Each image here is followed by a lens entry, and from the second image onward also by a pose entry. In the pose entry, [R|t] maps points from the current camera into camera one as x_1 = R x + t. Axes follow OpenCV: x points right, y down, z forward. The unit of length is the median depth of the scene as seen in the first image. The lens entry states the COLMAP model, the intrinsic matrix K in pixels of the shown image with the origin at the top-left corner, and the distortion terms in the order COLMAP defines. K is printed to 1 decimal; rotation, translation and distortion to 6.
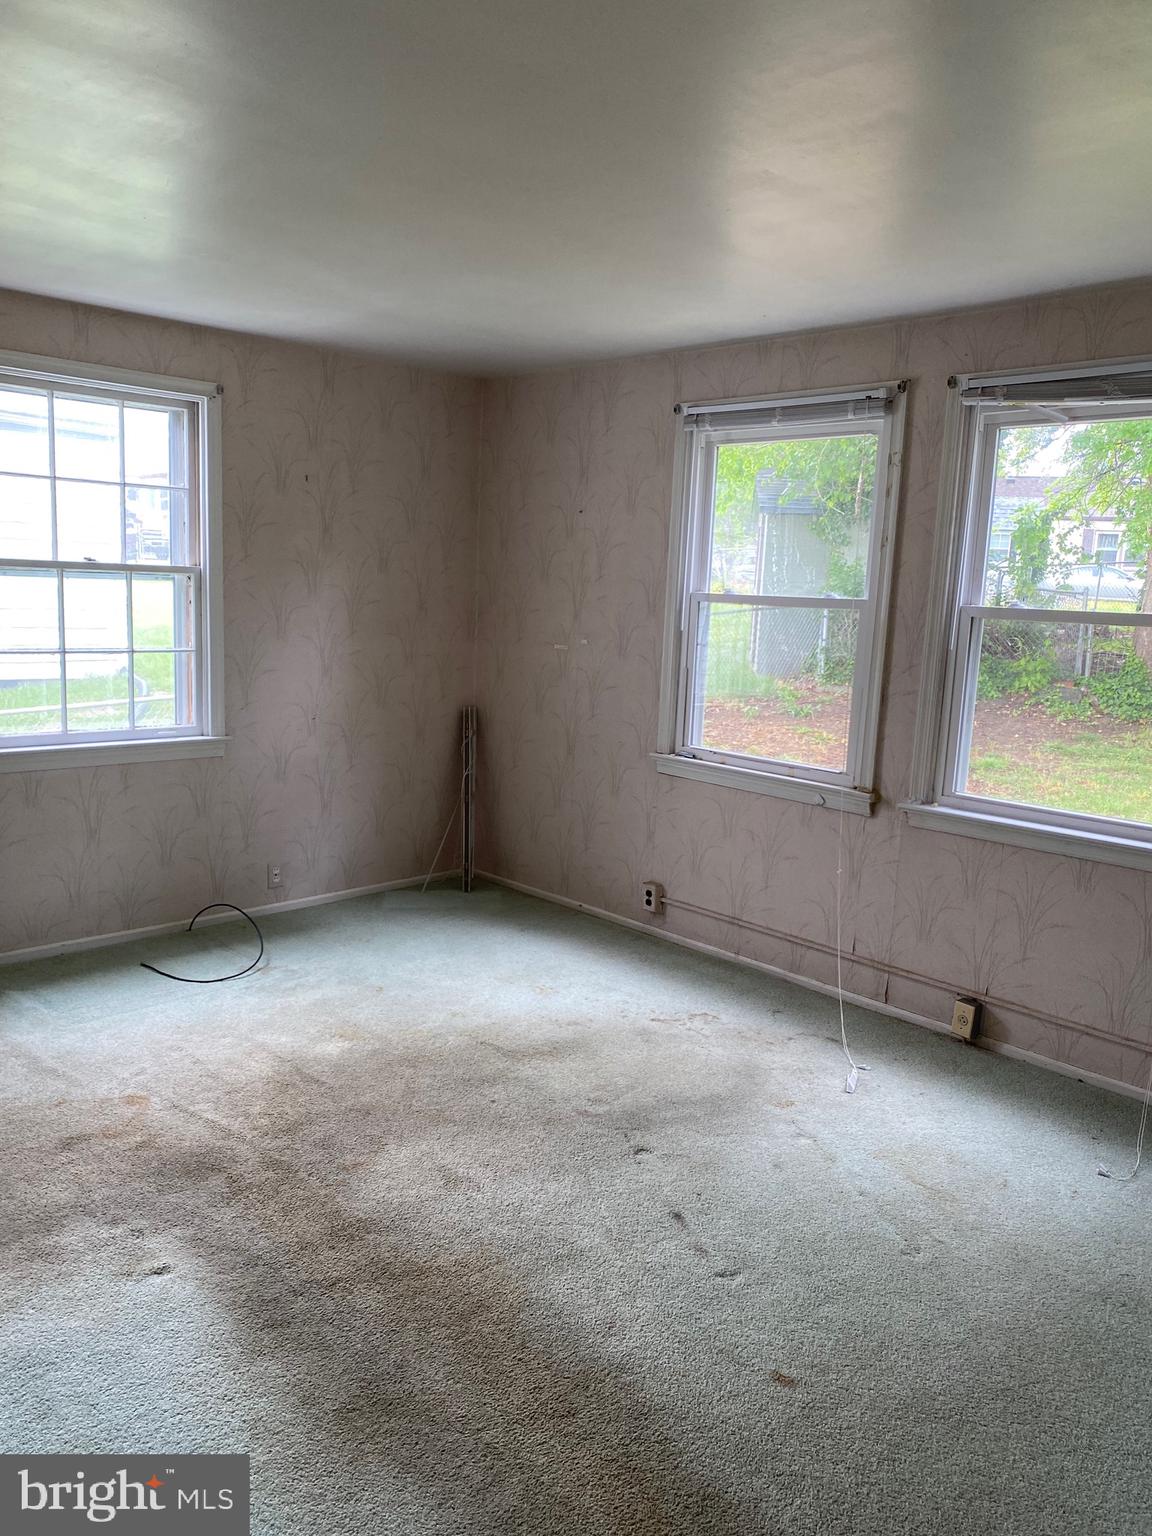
lens RADIAL K [[1181.1, 0, 579.9], [0, 1181.1, 784.5], [0, 0, 1]] dist [0.006355, -0.015841]
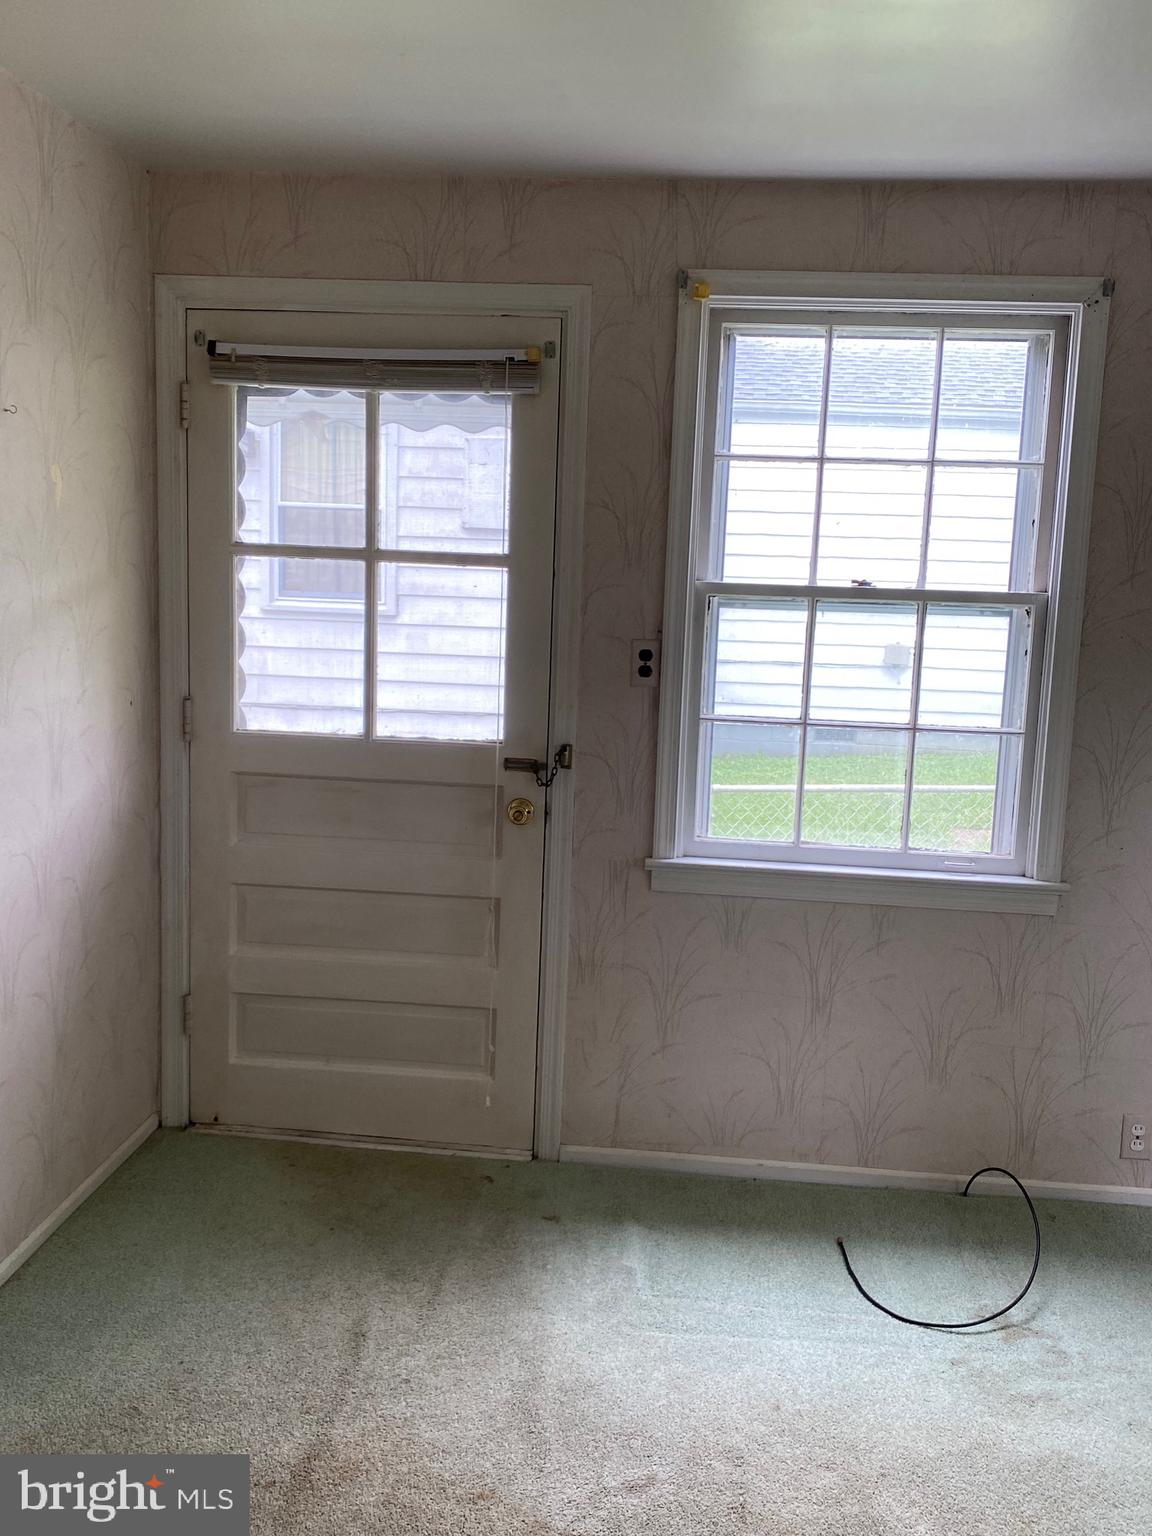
lens RADIAL K [[1396.6, 0, 572.7], [0, 1396.6, 759.0], [0, 0, 1]] dist [0.031798, -0.010652]
pose [[0.649240, 0.092424, -0.754947, 0.069058], [-0.138708, 0.990331, 0.001955, -0.081869], [0.747828, 0.103447, 0.655783, 0.427405]]
